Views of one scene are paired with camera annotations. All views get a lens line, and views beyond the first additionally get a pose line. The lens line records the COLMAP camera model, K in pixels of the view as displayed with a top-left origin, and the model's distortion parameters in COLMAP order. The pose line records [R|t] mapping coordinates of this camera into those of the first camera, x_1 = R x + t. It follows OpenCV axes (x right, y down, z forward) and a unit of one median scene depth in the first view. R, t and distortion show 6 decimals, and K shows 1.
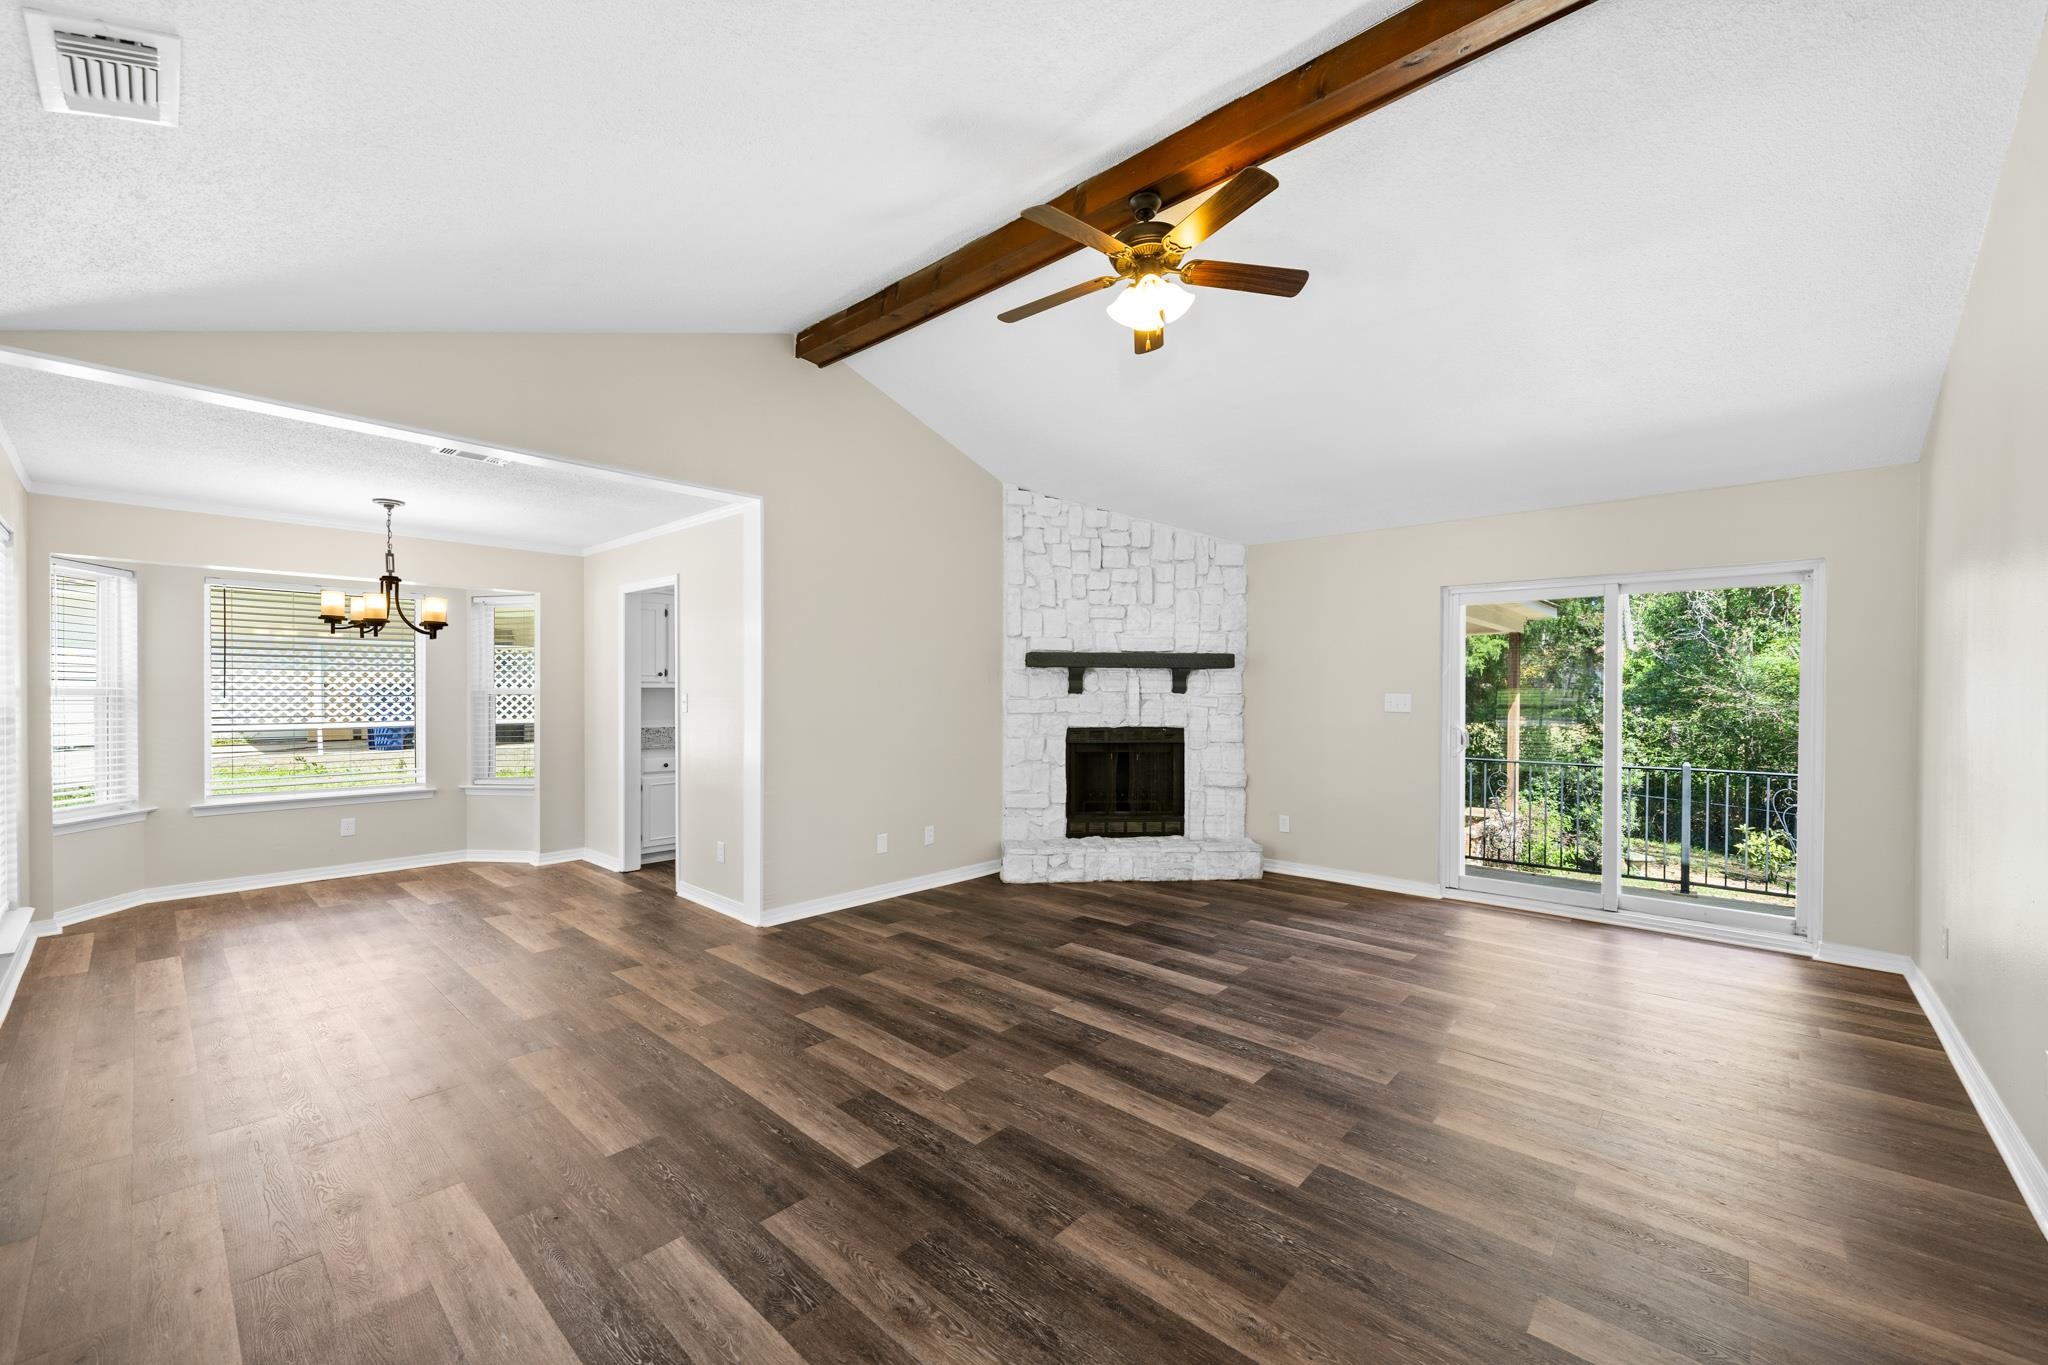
lens RADIAL K [[803.9, 0, 1024.6], [0, 803.9, 700.0], [0, 0, 1]] dist [-0.002967, -0.000070]
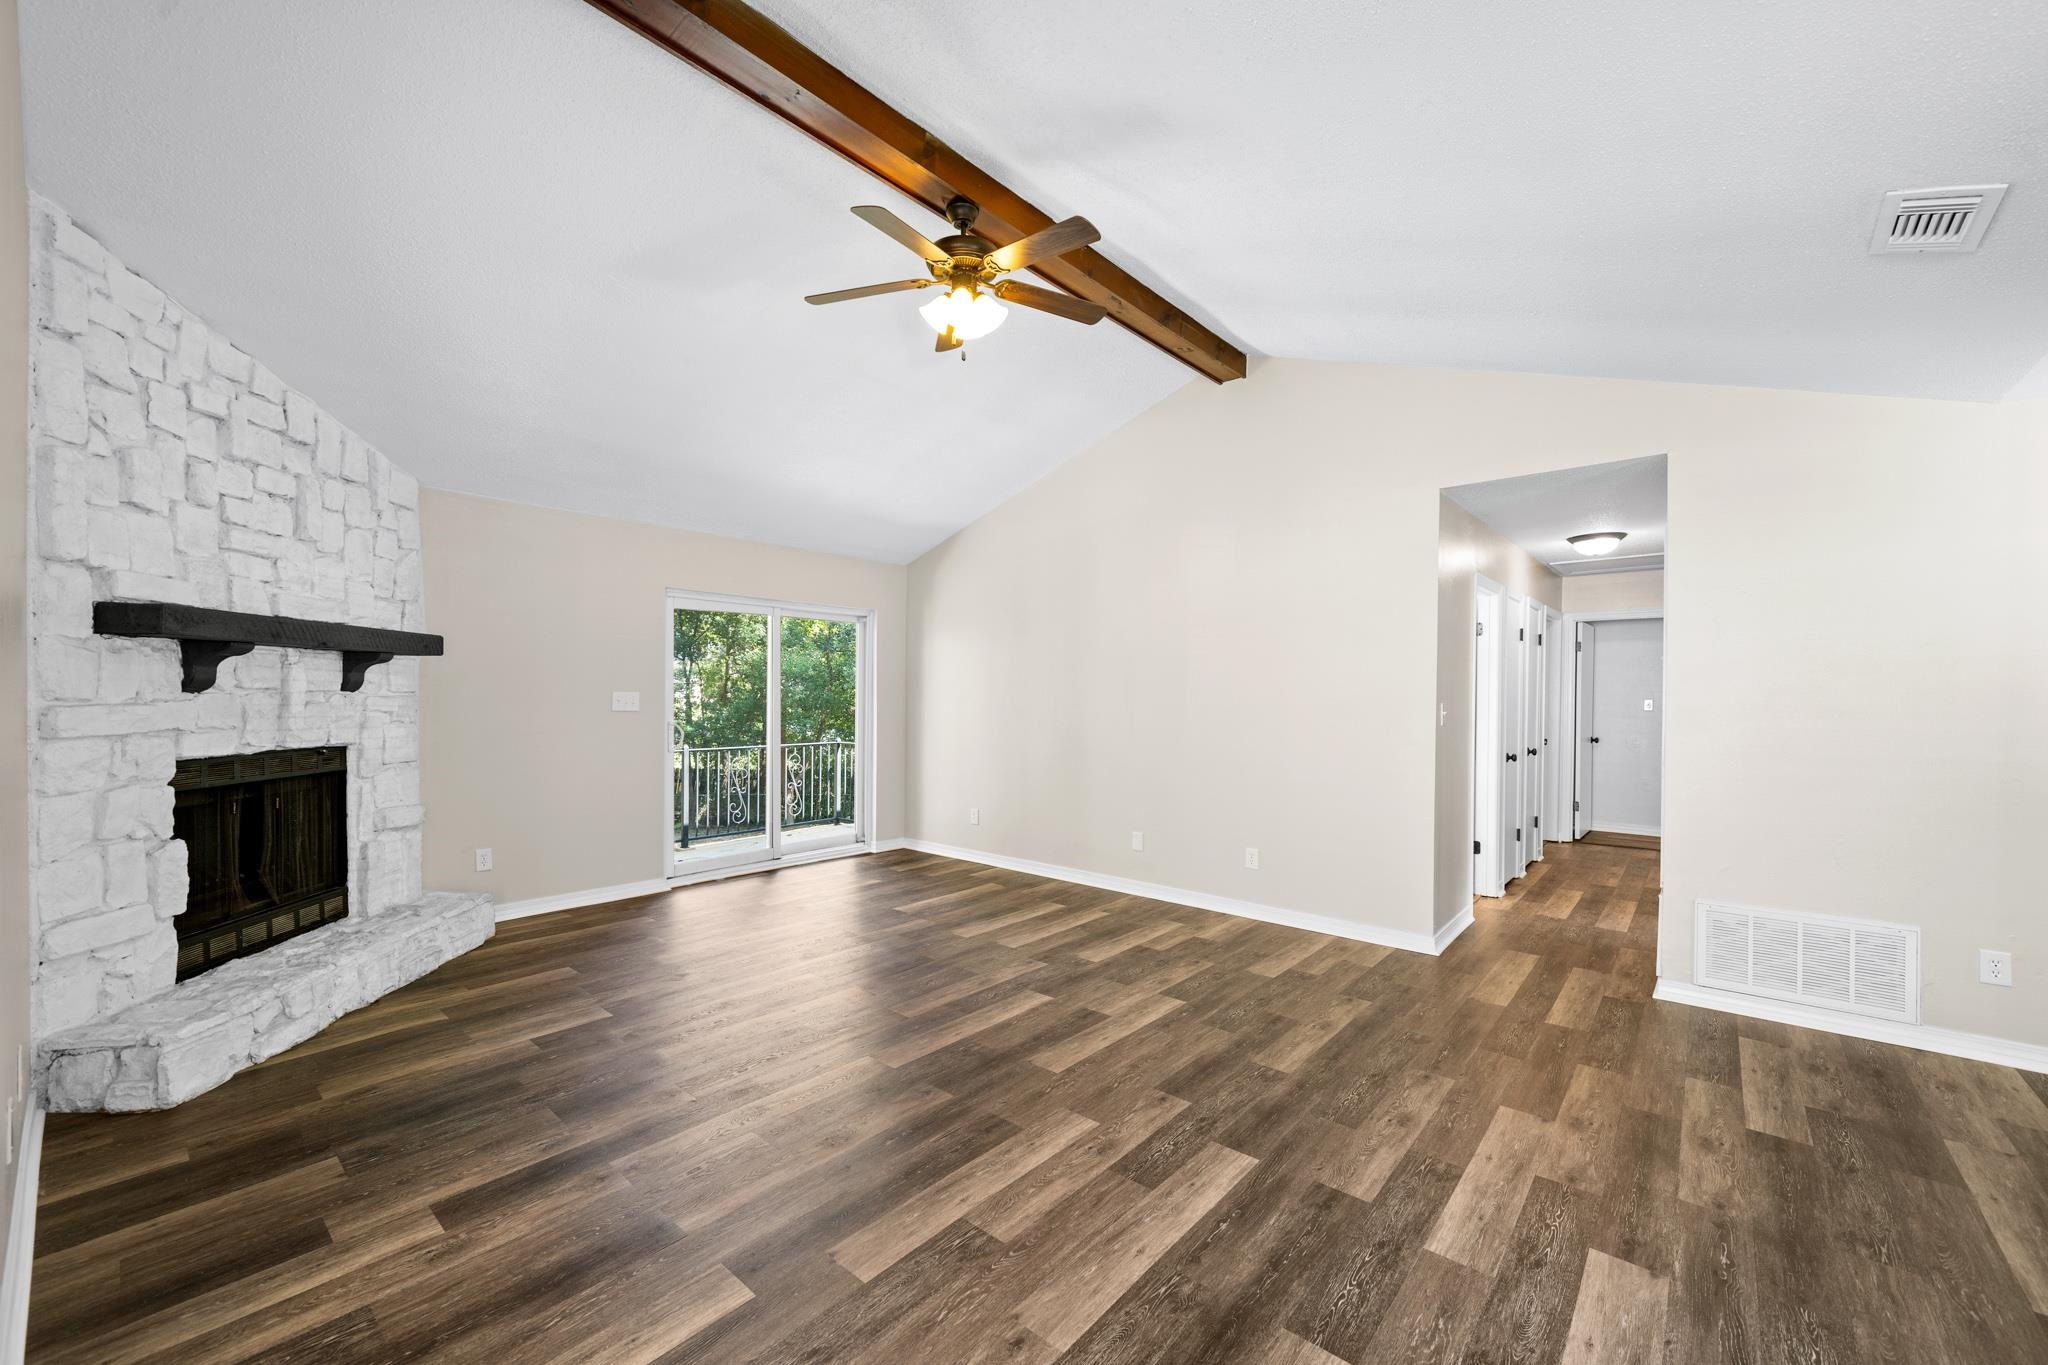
lens RADIAL K [[803.9, 0, 1024.6], [0, 803.9, 700.0], [0, 0, 1]] dist [-0.002967, -0.000070]
pose [[-0.019352, -0.011934, 0.999742, -0.545744], [0.005035, 0.999915, 0.012034, -0.007863], [-0.999800, 0.005266, -0.019290, 0.588971]]
